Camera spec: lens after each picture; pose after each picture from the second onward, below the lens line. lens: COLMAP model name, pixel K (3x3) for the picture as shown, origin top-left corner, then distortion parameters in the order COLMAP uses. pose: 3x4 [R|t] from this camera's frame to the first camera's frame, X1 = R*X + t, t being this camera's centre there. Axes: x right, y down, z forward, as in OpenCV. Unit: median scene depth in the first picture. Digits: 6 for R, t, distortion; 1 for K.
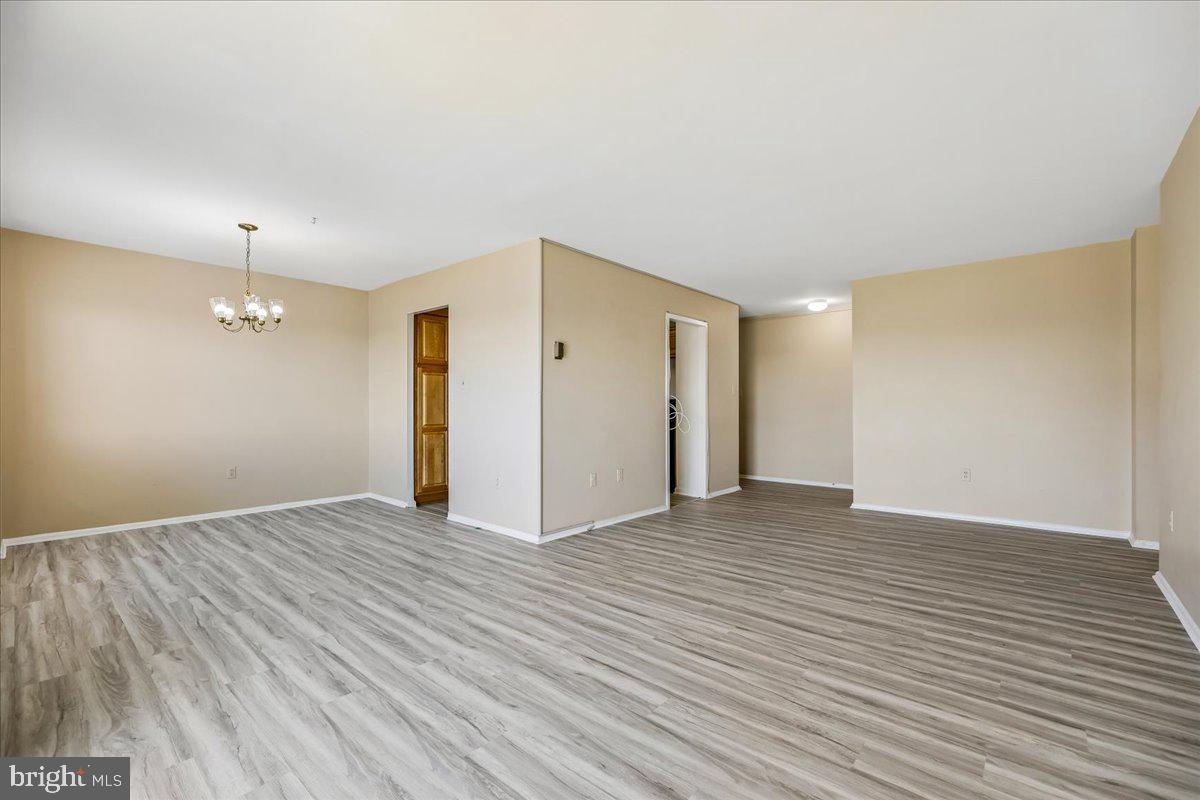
lens RADIAL K [[507.1, 0, 602.1], [0, 507.1, 404.0], [0, 0, 1]] dist [0.000131, -0.001730]
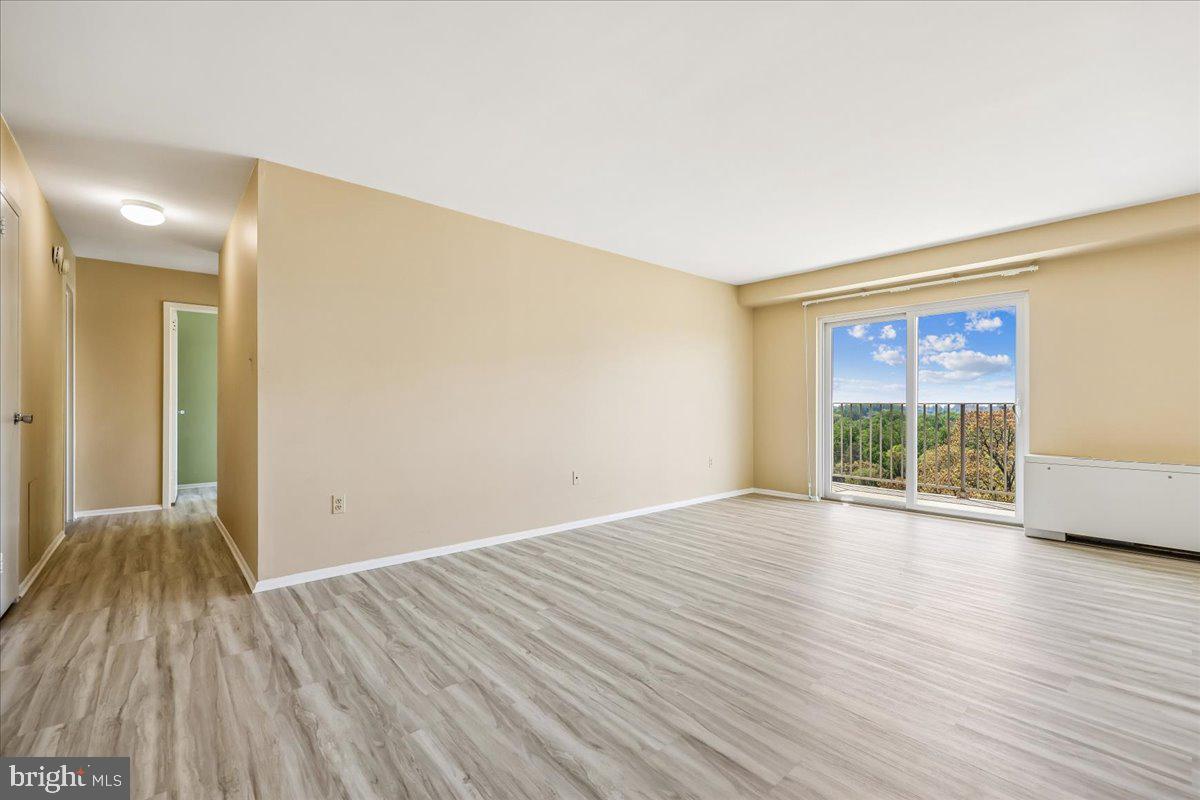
lens RADIAL K [[507.1, 0, 597.1], [0, 507.1, 404.8], [0, 0, 1]] dist [0.000131, -0.001730]
pose [[-0.989200, 0.004924, 0.146491, 0.394675], [0.003583, 0.999949, -0.009419, 0.019926], [-0.146530, -0.008792, -0.989167, 2.042836]]
